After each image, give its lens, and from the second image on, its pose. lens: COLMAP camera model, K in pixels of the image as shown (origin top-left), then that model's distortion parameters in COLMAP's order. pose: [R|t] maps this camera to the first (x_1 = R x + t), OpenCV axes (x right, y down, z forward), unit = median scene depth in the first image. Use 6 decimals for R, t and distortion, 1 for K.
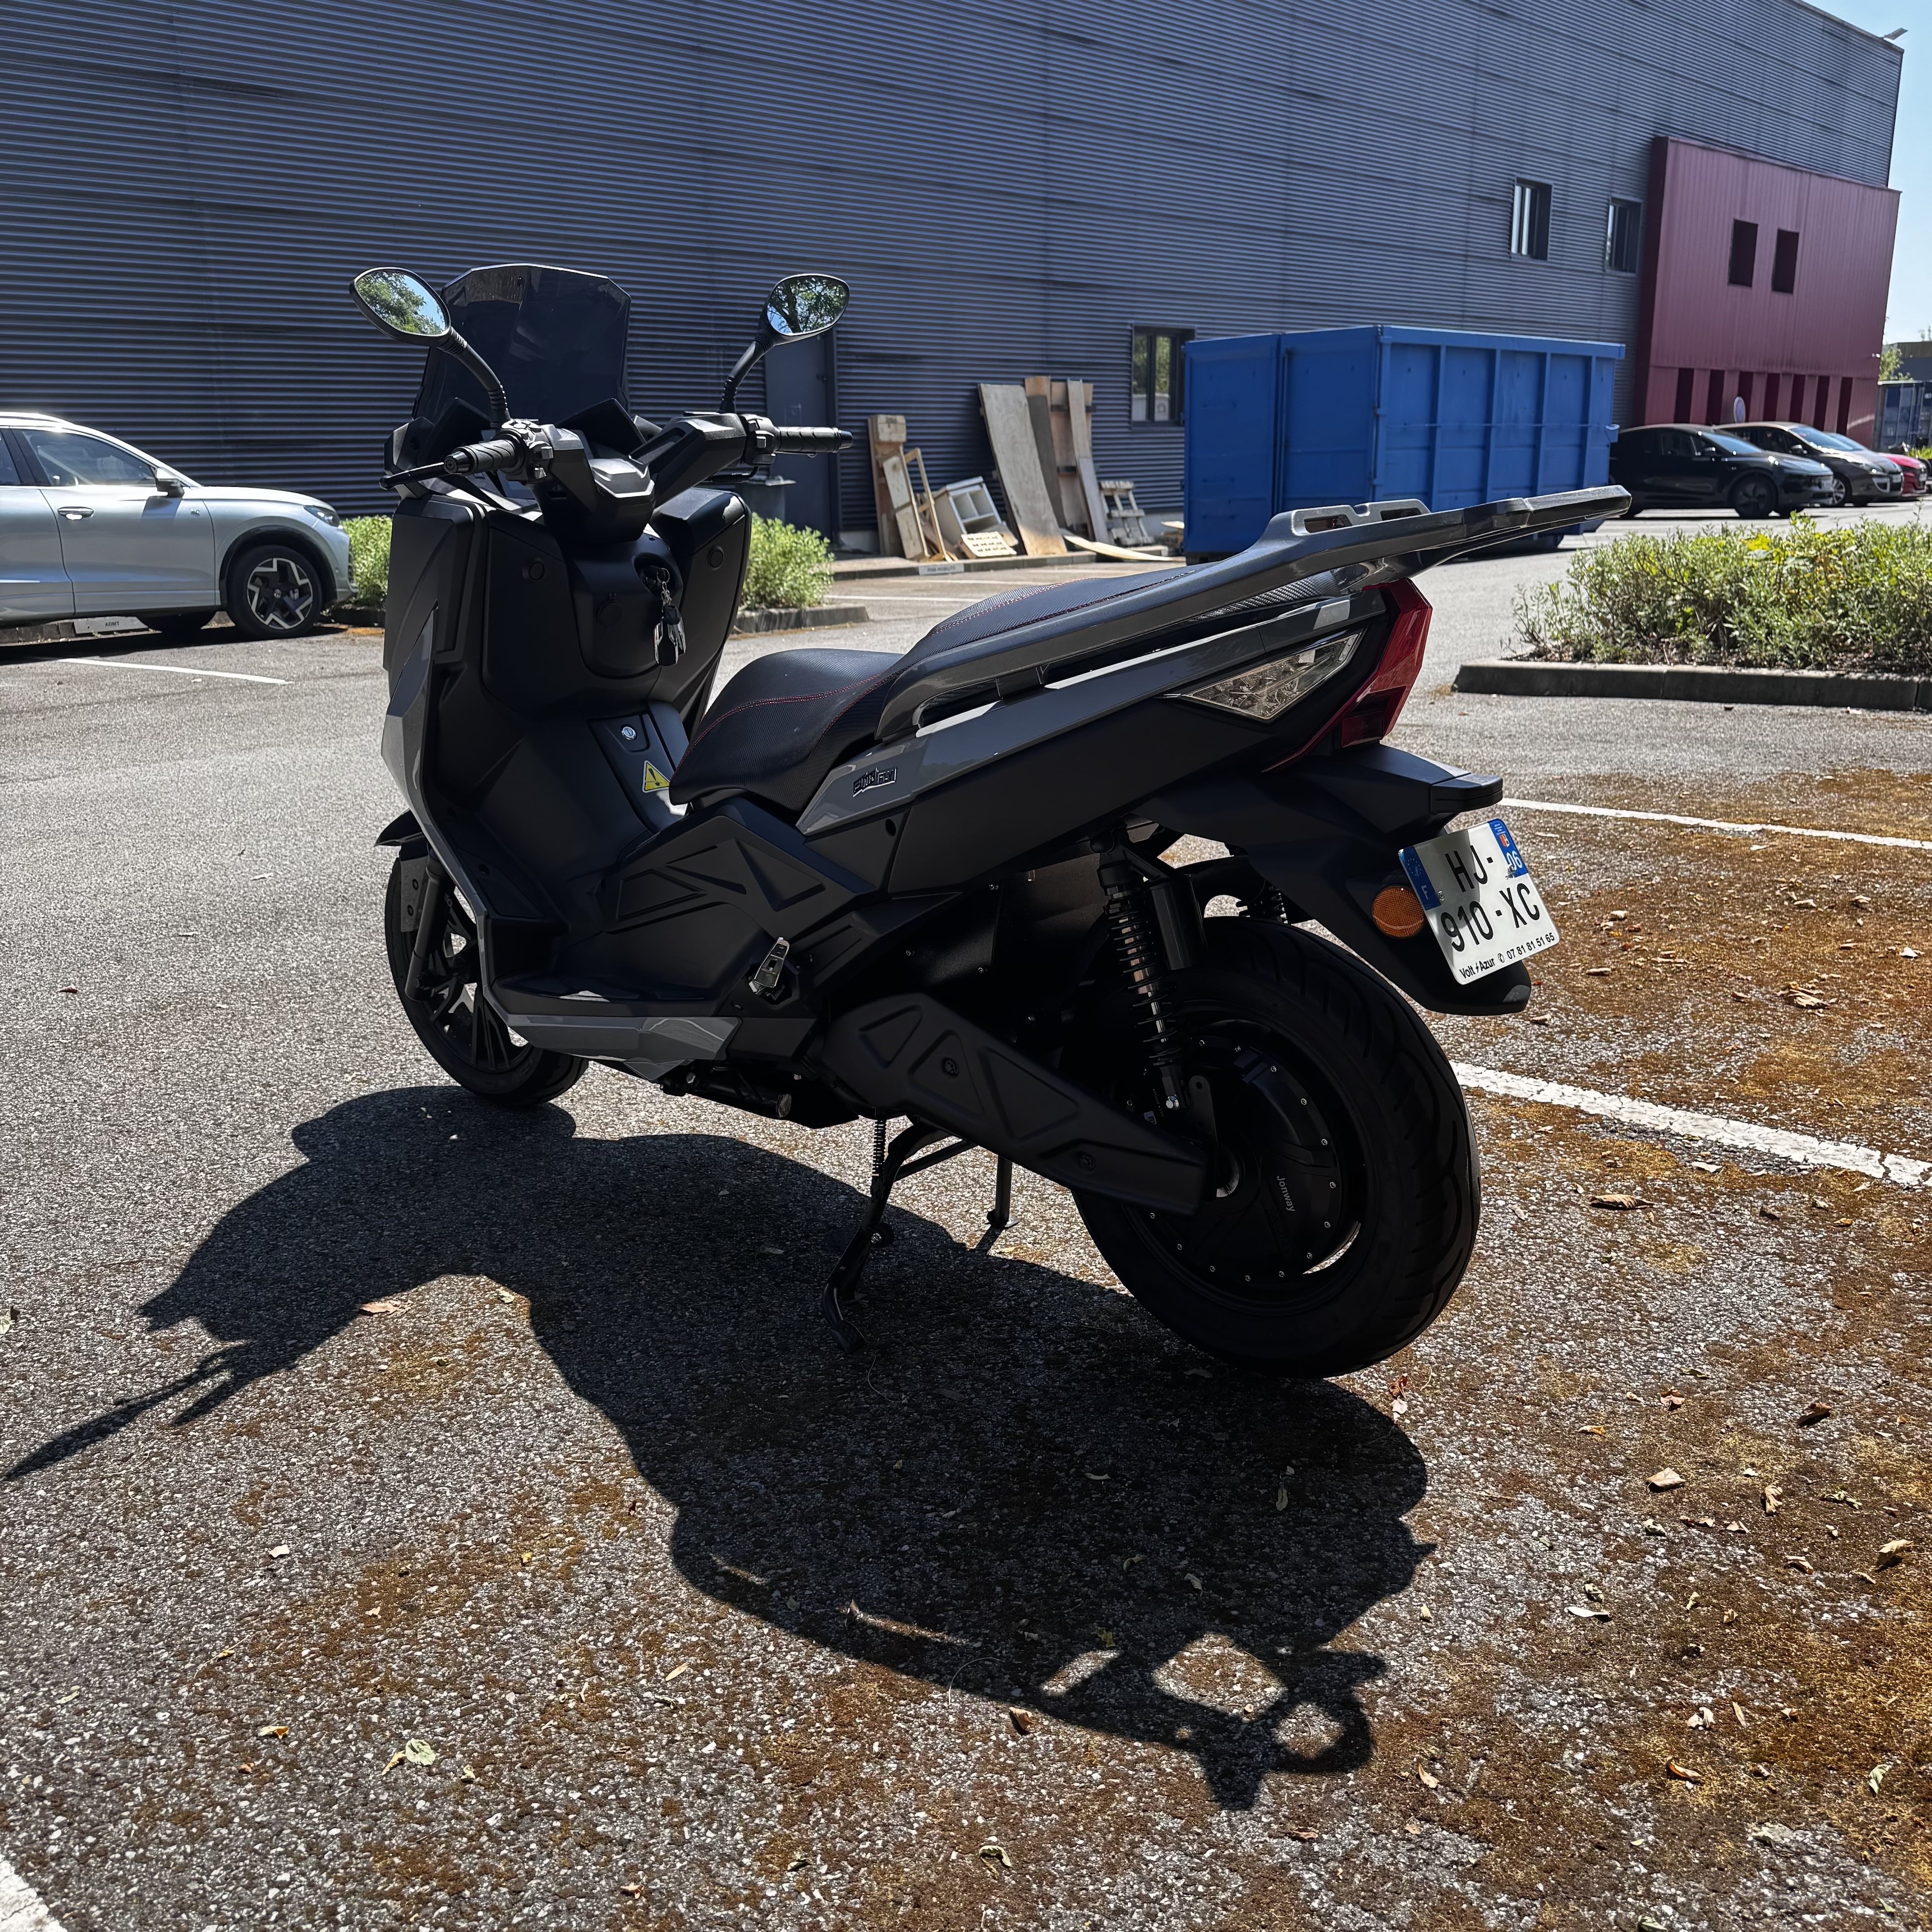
lens RADIAL K [[1807.6, 0, 964.7], [0, 1807.6, 950.9], [0, 0, 1]] dist [0.032215, -0.047675]
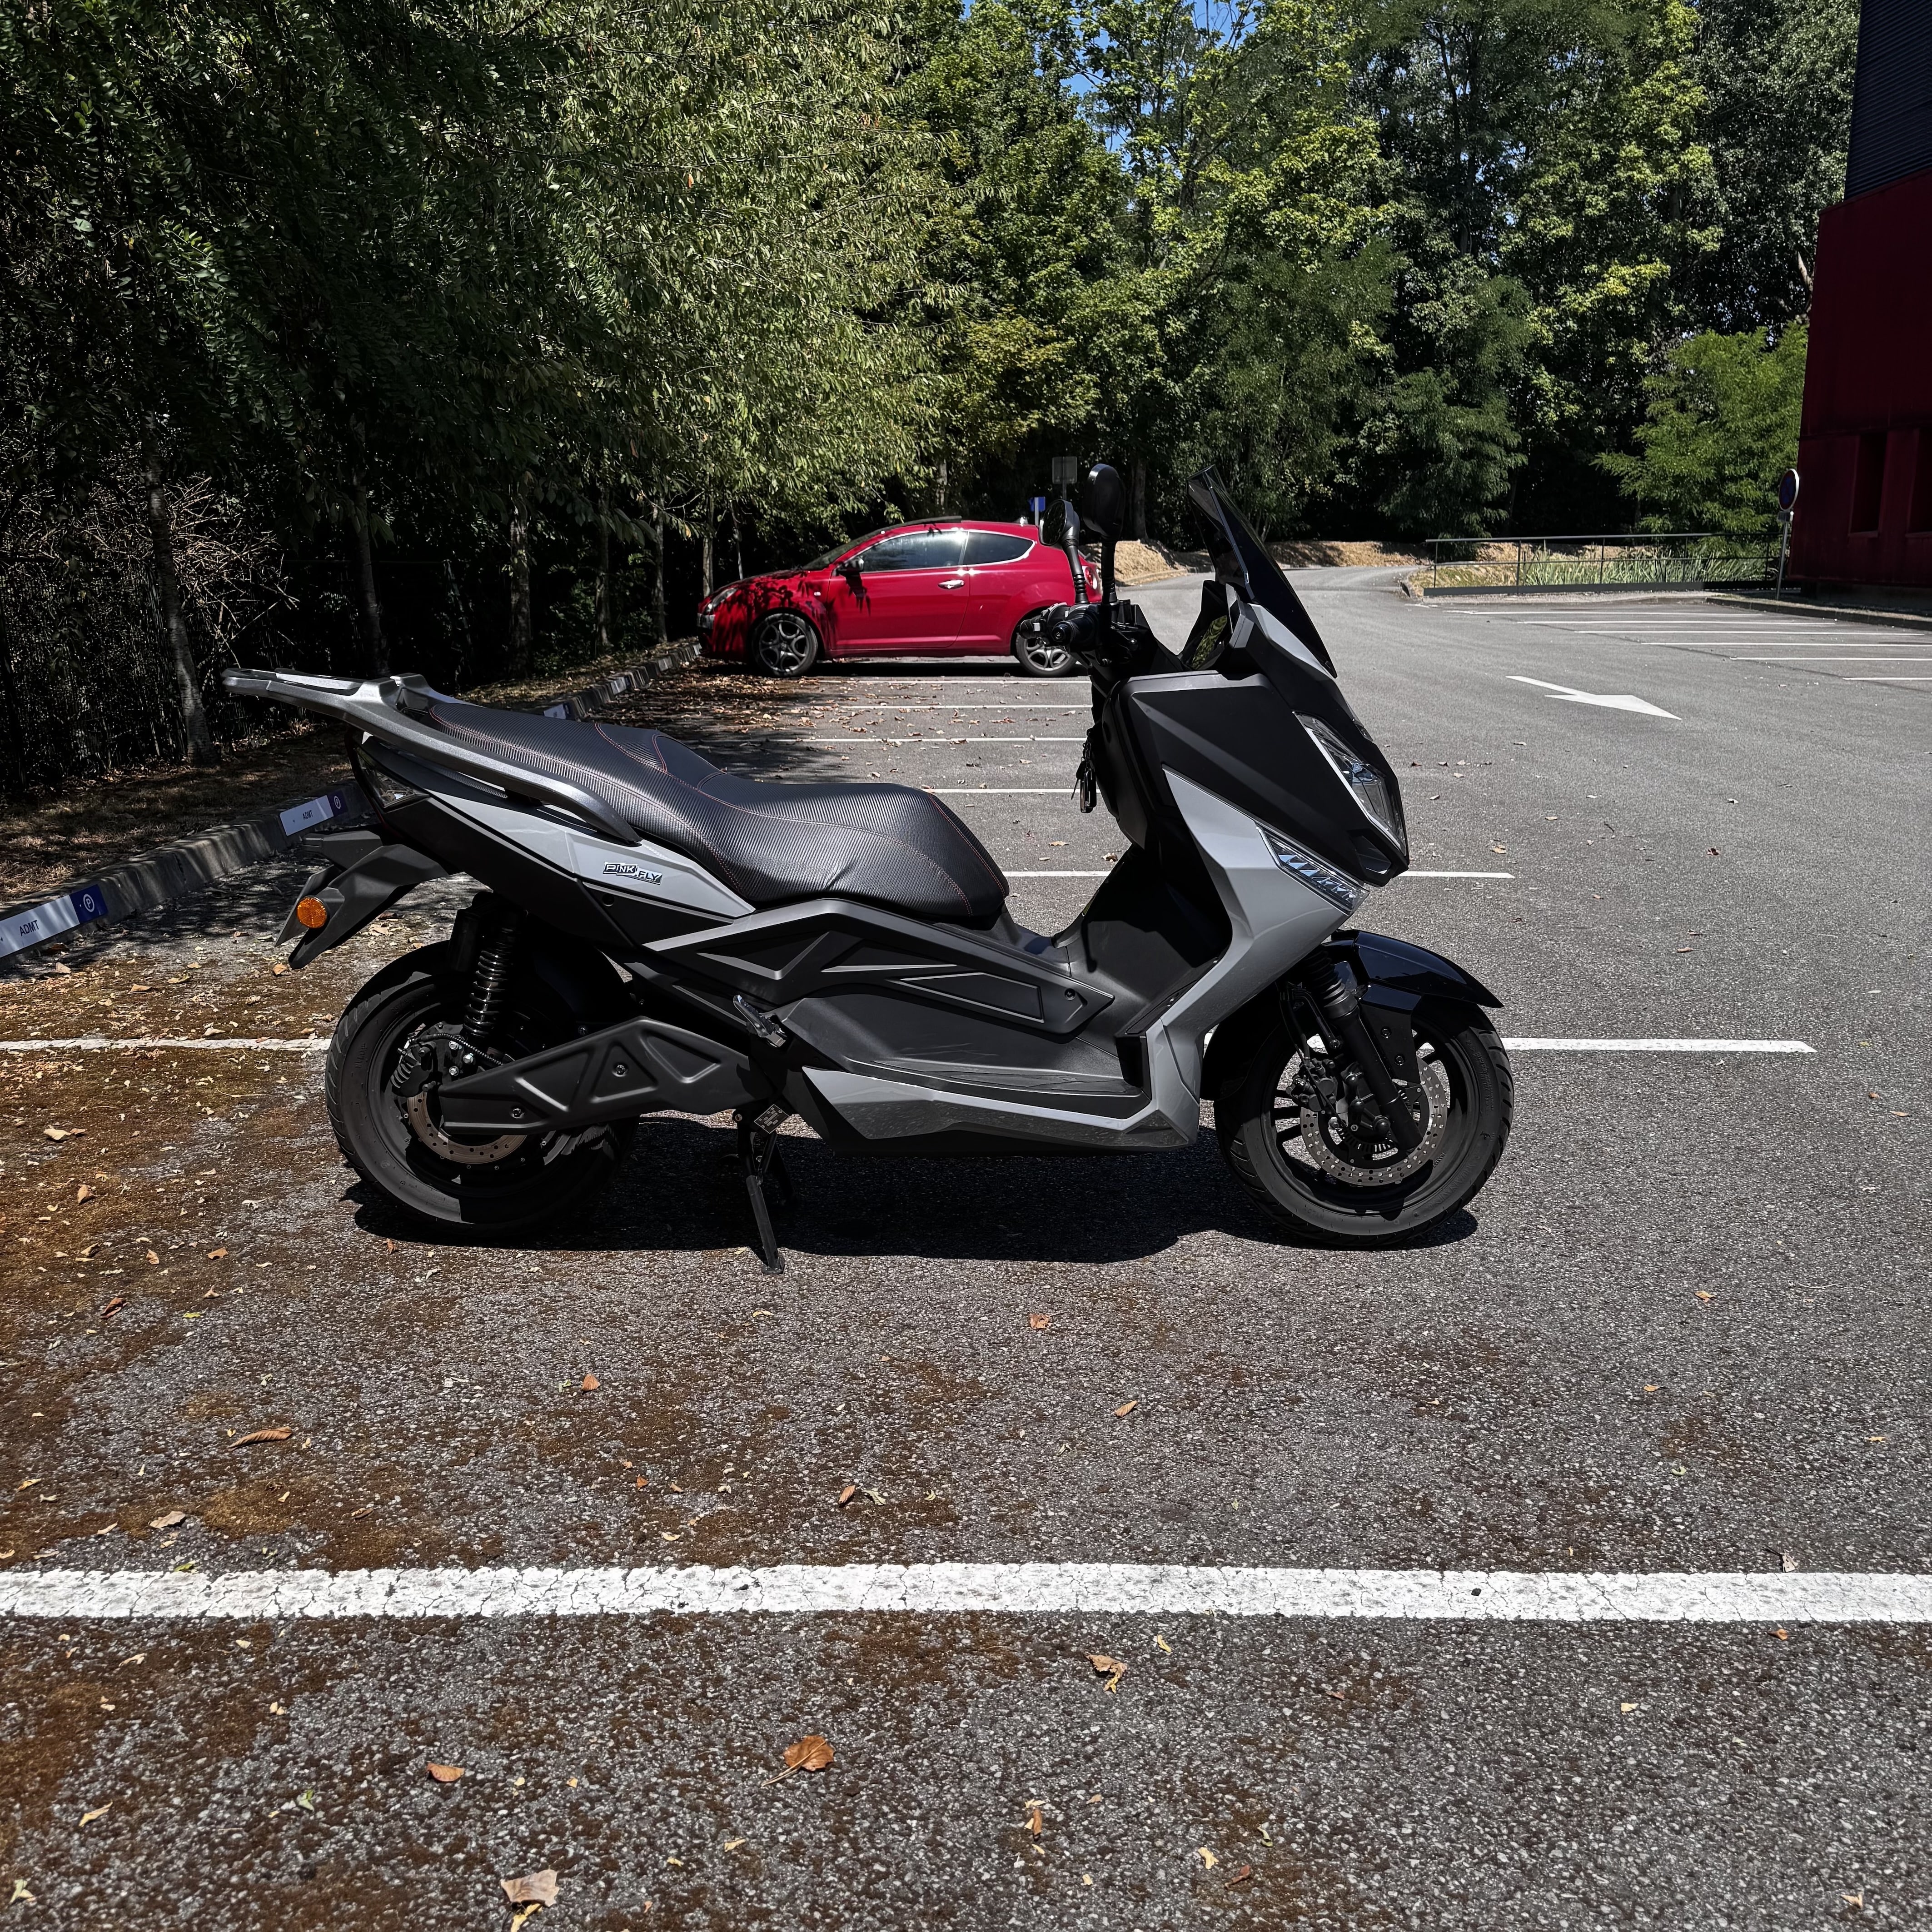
lens RADIAL K [[1817.6, 0, 957.6], [0, 1817.6, 928.4], [0, 0, 1]] dist [0.082871, -0.139722]
pose [[-0.741504, 0.167393, -0.649732, 0.607278], [-0.152714, 0.900854, 0.406374, -0.506141], [0.653338, 0.400551, -0.642424, 1.582070]]
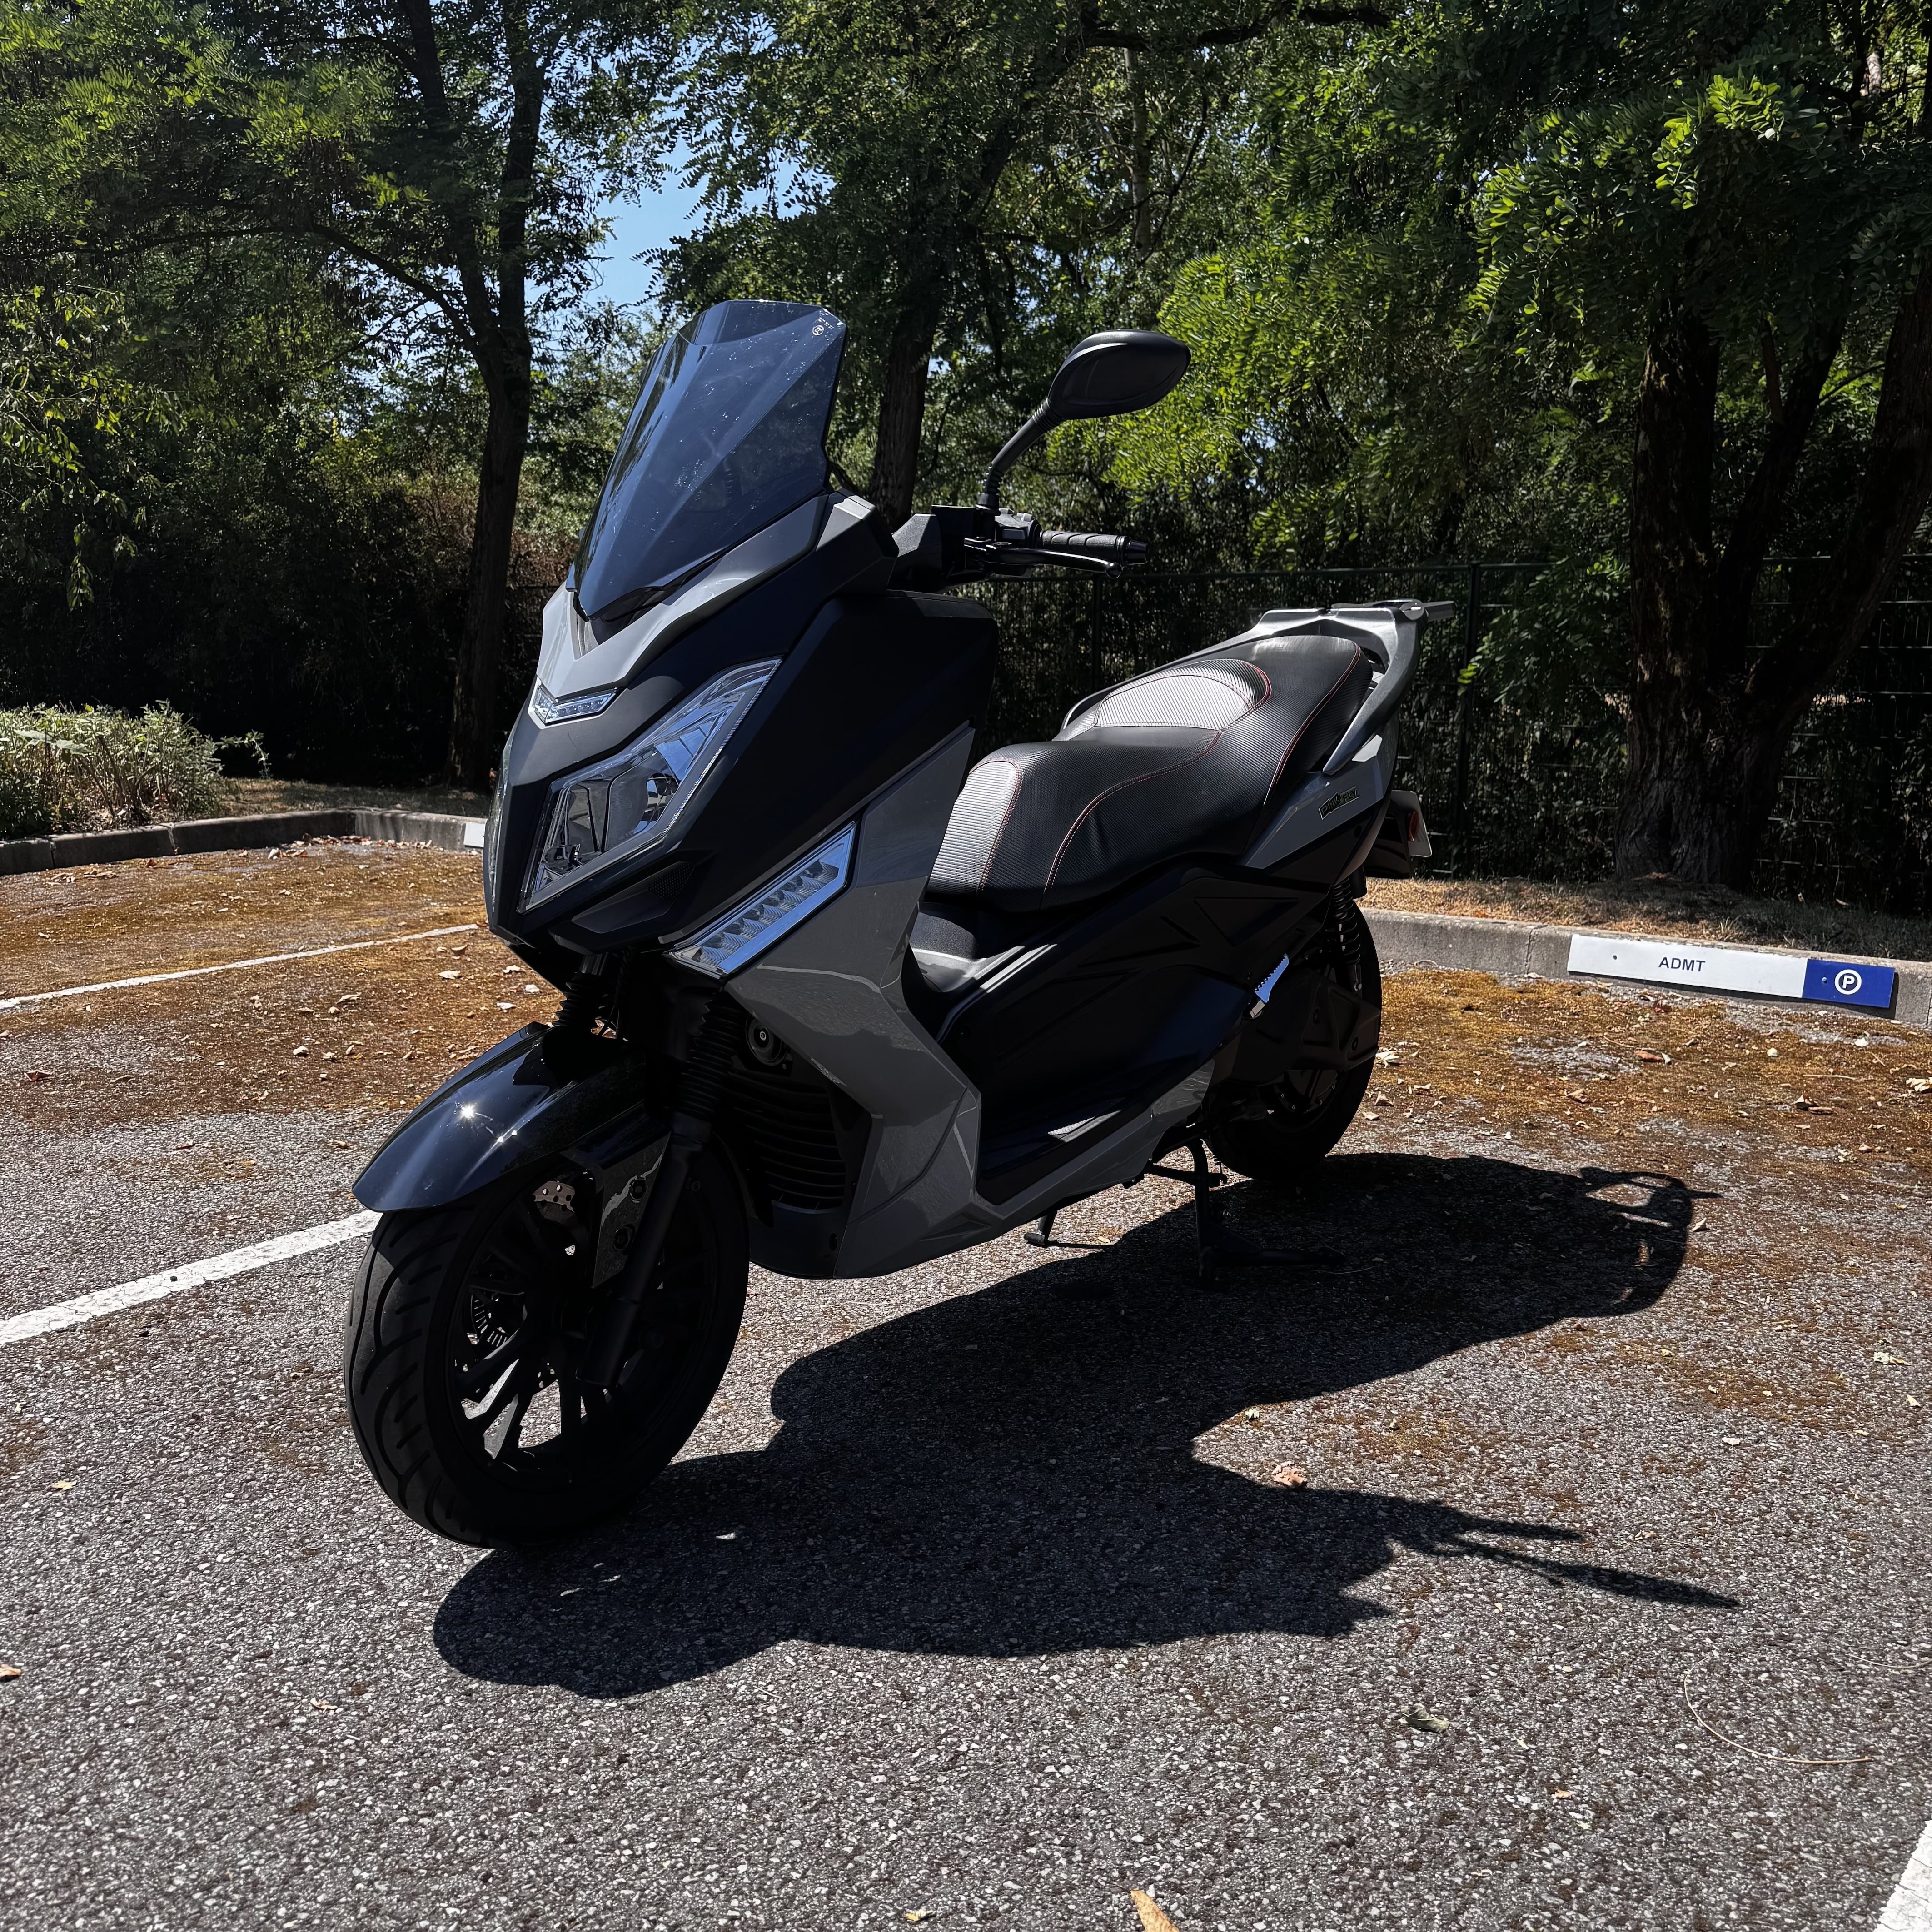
lens RADIAL K [[1818.1, 0, 967.6], [0, 1818.1, 943.3], [0, 0, 1]] dist [0.029421, -0.034128]
pose [[-0.035398, -0.148975, 0.988207, -0.951193], [0.271579, 0.950181, 0.152971, -0.190009], [-0.961765, 0.273791, 0.006824, 0.880849]]
